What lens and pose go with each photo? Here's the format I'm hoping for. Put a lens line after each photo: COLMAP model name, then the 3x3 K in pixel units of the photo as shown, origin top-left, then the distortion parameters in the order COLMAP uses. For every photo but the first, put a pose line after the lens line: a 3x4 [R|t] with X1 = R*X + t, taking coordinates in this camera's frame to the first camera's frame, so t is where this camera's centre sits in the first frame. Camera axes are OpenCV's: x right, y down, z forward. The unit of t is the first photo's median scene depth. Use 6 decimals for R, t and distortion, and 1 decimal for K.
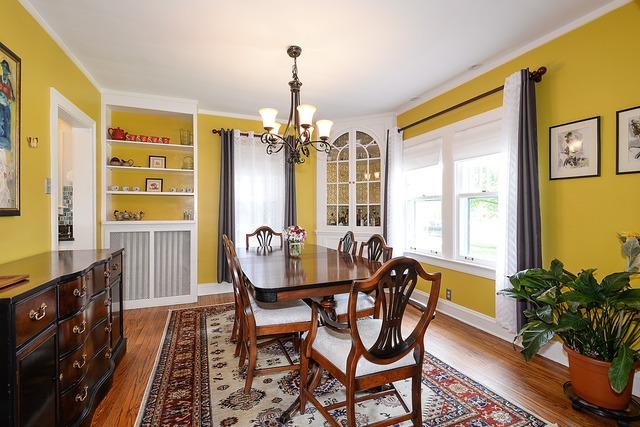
lens RADIAL K [[289.6, 0, 319.8], [0, 289.6, 211.0], [0, 0, 1]] dist [0.027957, -0.023568]
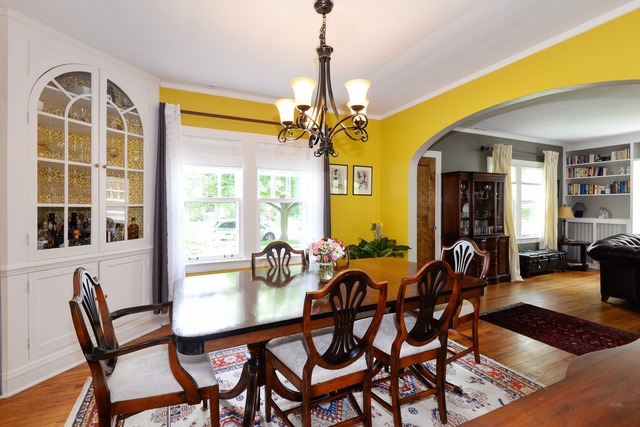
lens RADIAL K [[296.6, 0, 320.9], [0, 296.6, 208.3], [0, 0, 1]] dist [0.001591, -0.011276]
pose [[-0.070890, 0.003684, 0.997477, -0.746169], [0.008538, 0.999959, -0.003087, -0.016066], [-0.997448, 0.008297, -0.070918, 0.931885]]
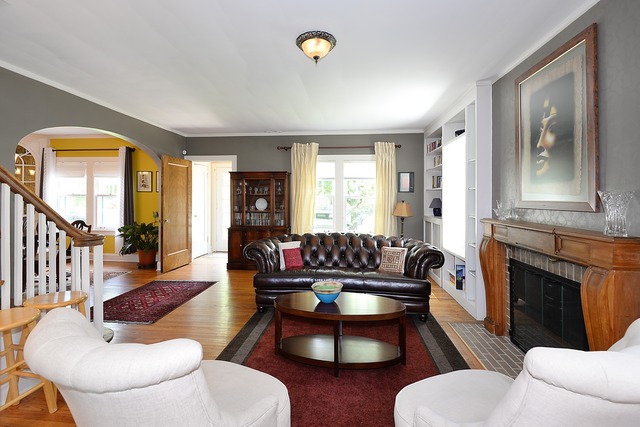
lens RADIAL K [[296.6, 0, 320.9], [0, 296.6, 208.3], [0, 0, 1]] dist [0.001591, -0.011276]
pose [[0.450050, -0.013483, 0.892902, -0.651193], [-0.008305, 0.999780, 0.019283, -0.020626], [-0.892965, -0.016094, 0.449839, -1.298827]]
